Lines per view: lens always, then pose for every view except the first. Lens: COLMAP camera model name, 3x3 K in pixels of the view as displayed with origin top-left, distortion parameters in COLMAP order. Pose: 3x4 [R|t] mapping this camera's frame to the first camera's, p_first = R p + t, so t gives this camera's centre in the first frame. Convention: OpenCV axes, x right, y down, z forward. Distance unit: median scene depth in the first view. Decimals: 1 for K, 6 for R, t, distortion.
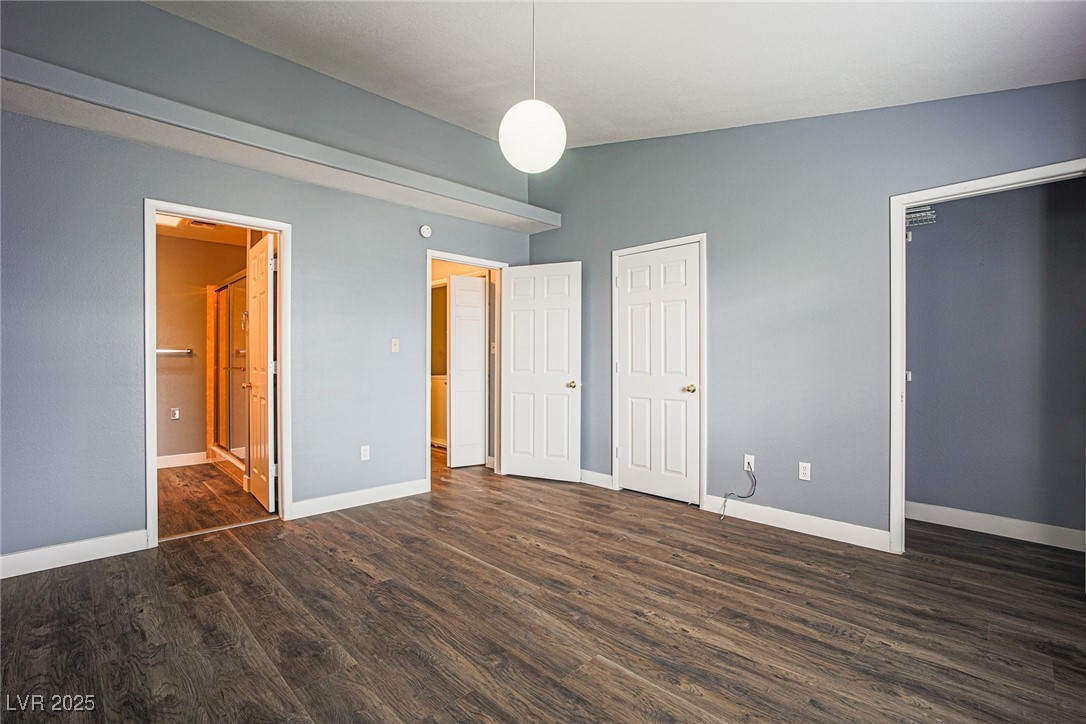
lens RADIAL K [[499.6, 0, 546.3], [0, 499.6, 370.3], [0, 0, 1]] dist [0.000327, 0.001503]
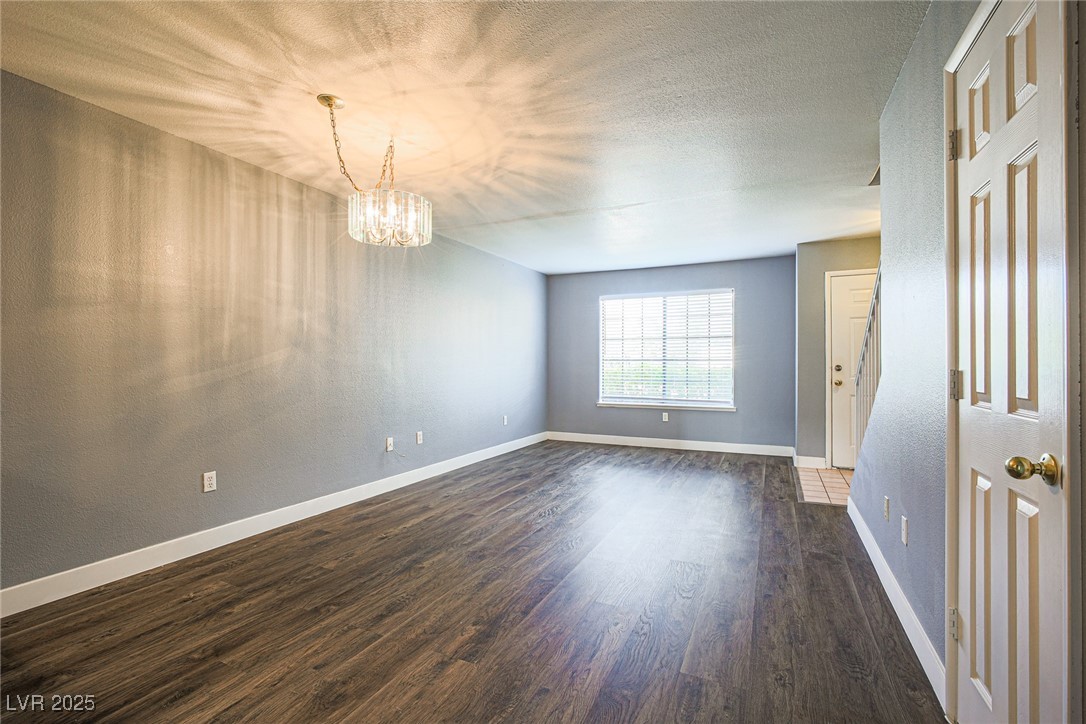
lens RADIAL K [[499.6, 0, 546.2], [0, 499.6, 362.1], [0, 0, 1]] dist [0.000327, 0.001503]
pose [[-0.353611, 0.002790, 0.935388, -1.569936], [0.019079, 0.999809, 0.004230, -0.033476], [-0.935198, 0.019342, -0.353597, 2.033956]]
